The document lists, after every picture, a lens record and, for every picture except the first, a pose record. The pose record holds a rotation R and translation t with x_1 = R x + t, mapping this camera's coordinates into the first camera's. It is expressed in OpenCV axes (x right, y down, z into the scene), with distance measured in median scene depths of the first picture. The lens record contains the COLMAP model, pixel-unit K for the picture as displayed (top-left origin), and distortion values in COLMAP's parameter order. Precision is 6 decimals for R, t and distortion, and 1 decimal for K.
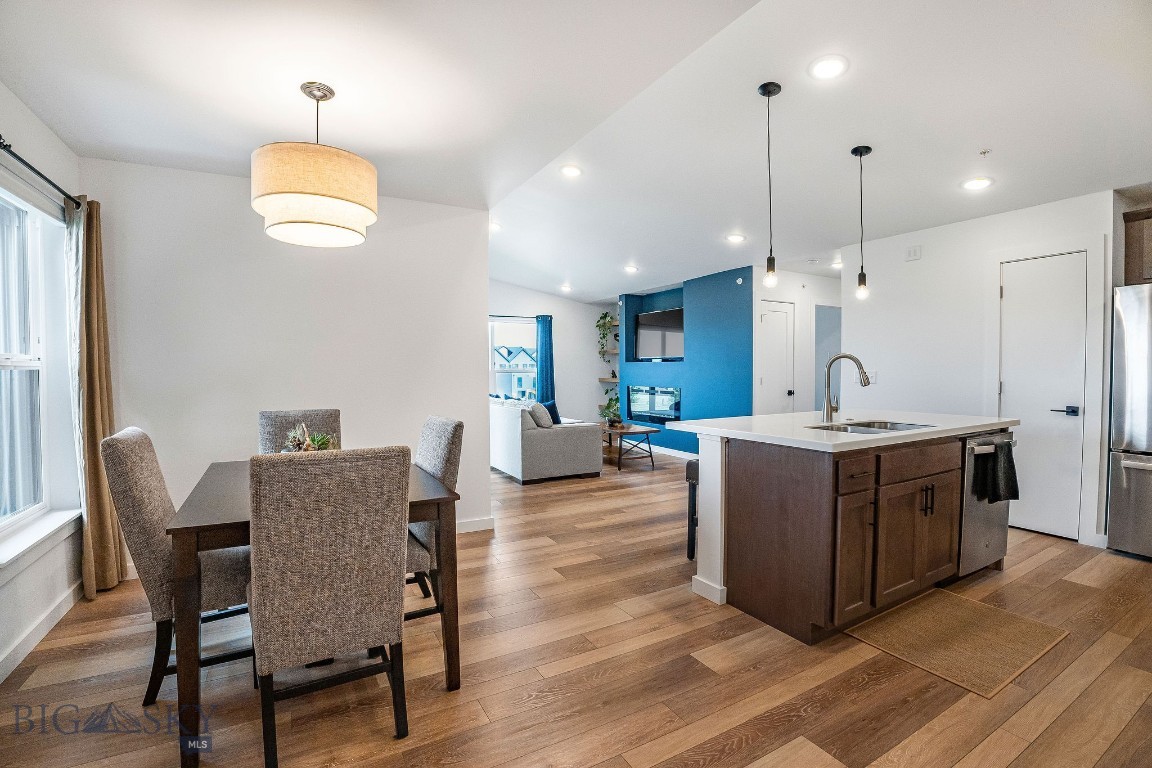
lens RADIAL K [[517.8, 0, 566.3], [0, 517.8, 384.3], [0, 0, 1]] dist [-0.077415, 0.021671]
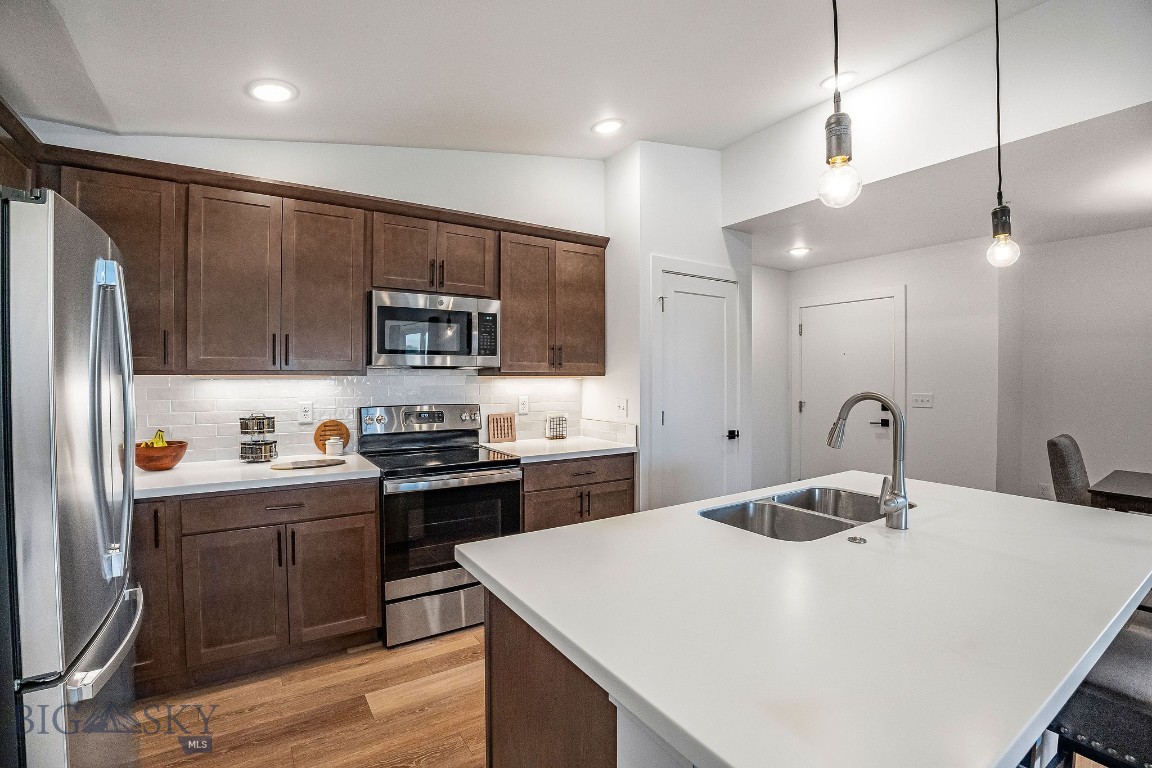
lens RADIAL K [[517.8, 0, 566.3], [0, 517.8, 384.3], [0, 0, 1]] dist [-0.077415, 0.021671]
pose [[-0.998363, 0.003815, -0.057074, 0.412680], [0.001091, 0.998862, 0.047679, -0.043408], [0.057191, 0.047539, -0.997231, 0.699729]]
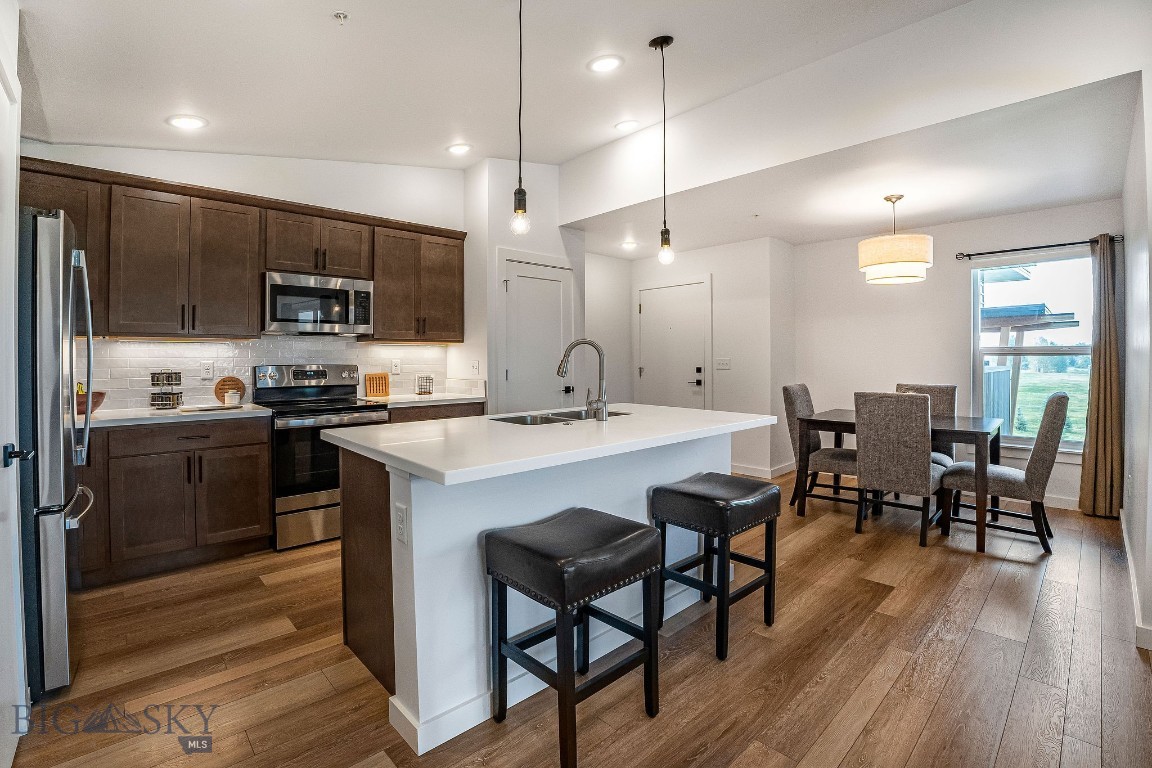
lens RADIAL K [[520.2, 0, 564.8], [0, 520.2, 356.9], [0, 0, 1]] dist [-0.071661, 0.016116]
pose [[-0.973322, 0.007694, -0.229314, 0.364407], [0.001077, 0.999580, 0.028970, -0.026213], [0.229441, 0.027950, -0.972921, 0.862430]]
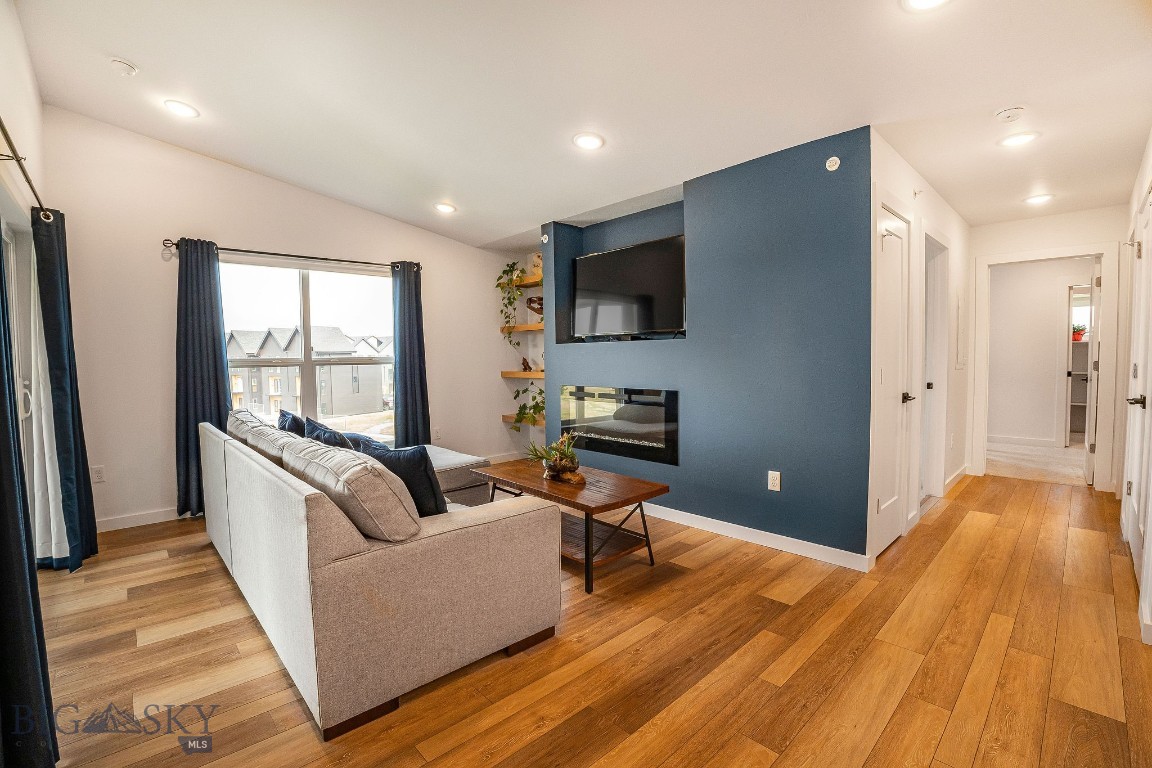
lens RADIAL K [[511.6, 0, 576.0], [0, 511.6, 384.0], [0, 0, 1]] dist [-0.070066, 0.019638]
pose [[0.966674, -0.023680, 0.254914, -0.009443], [0.018483, 0.999570, 0.022760, -0.014789], [-0.255344, -0.017290, 0.966696, 0.611568]]
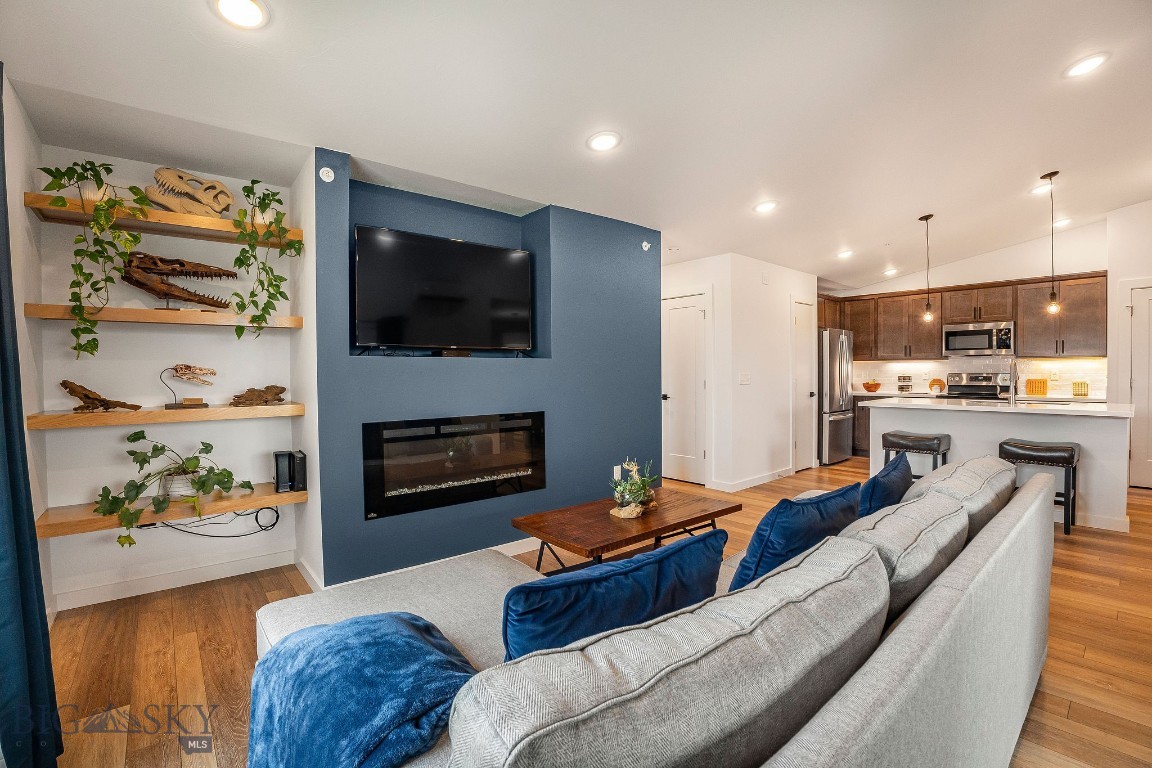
lens RADIAL K [[511.6, 0, 576.0], [0, 511.6, 384.0], [0, 0, 1]] dist [-0.070066, 0.019638]
pose [[-0.202476, -0.016379, 0.979150, -0.319678], [0.039311, 0.998918, 0.024839, -0.035078], [-0.978498, 0.043520, -0.201613, 1.232266]]
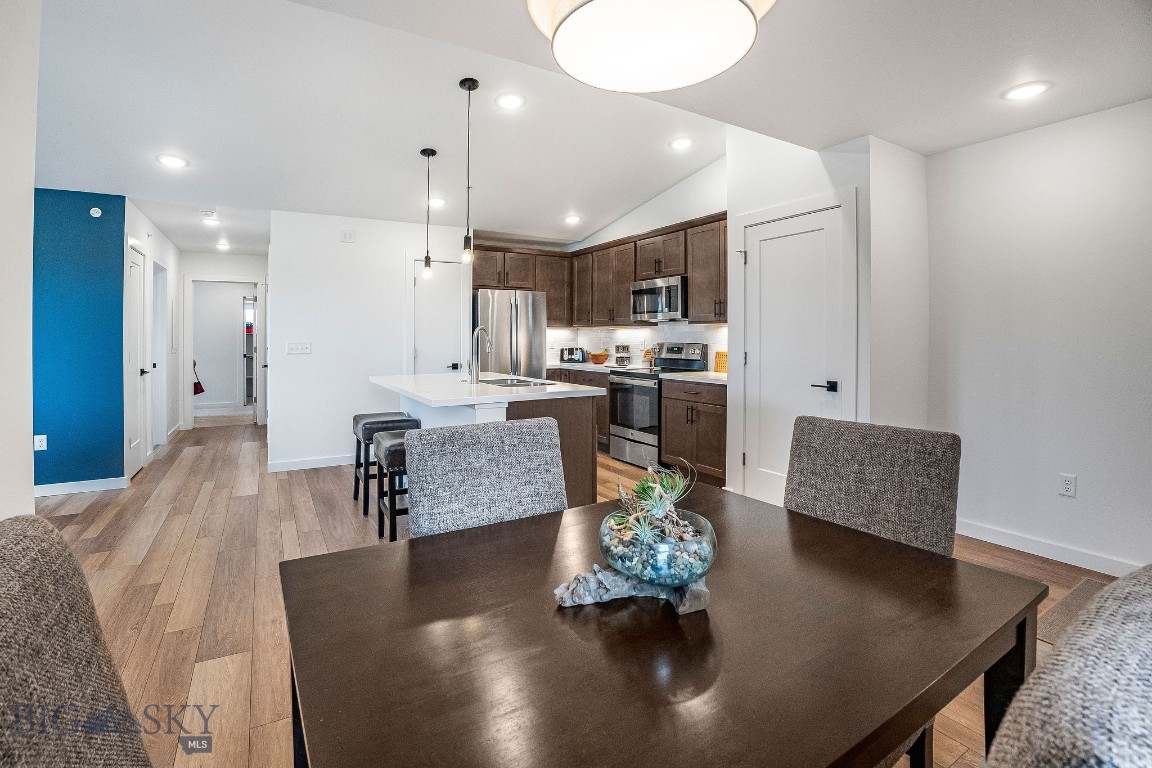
lens RADIAL K [[531.9, 0, 557.9], [0, 531.9, 334.6], [0, 0, 1]] dist [-0.046647, -0.000061]
pose [[-0.004685, 0.009477, 0.999944, -0.346949], [0.032457, 0.999430, -0.009320, -0.010332], [-0.999462, 0.032411, -0.004990, 0.385161]]
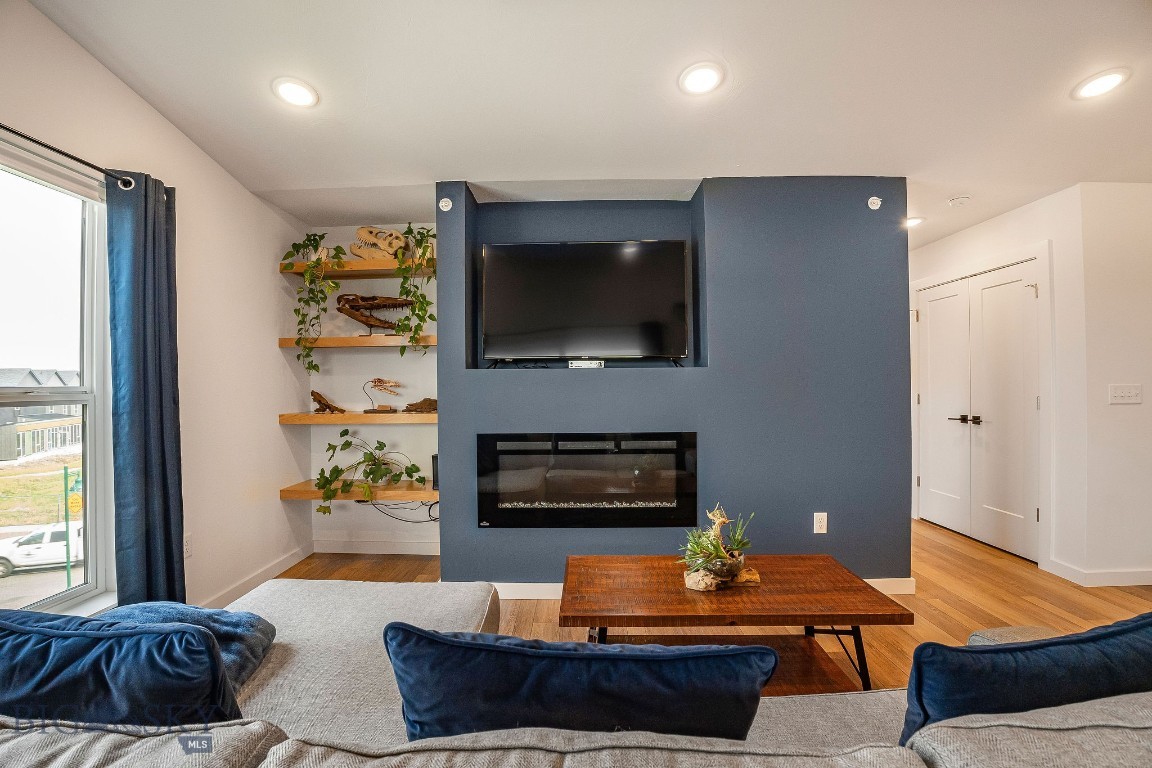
lens RADIAL K [[511.6, 0, 576.0], [0, 511.6, 384.0], [0, 0, 1]] dist [-0.070066, 0.019638]
pose [[0.487039, 0.002646, 0.873376, -0.210603], [0.034241, 0.999169, -0.022122, -0.028993], [-0.872709, 0.040679, 0.486543, 1.017552]]
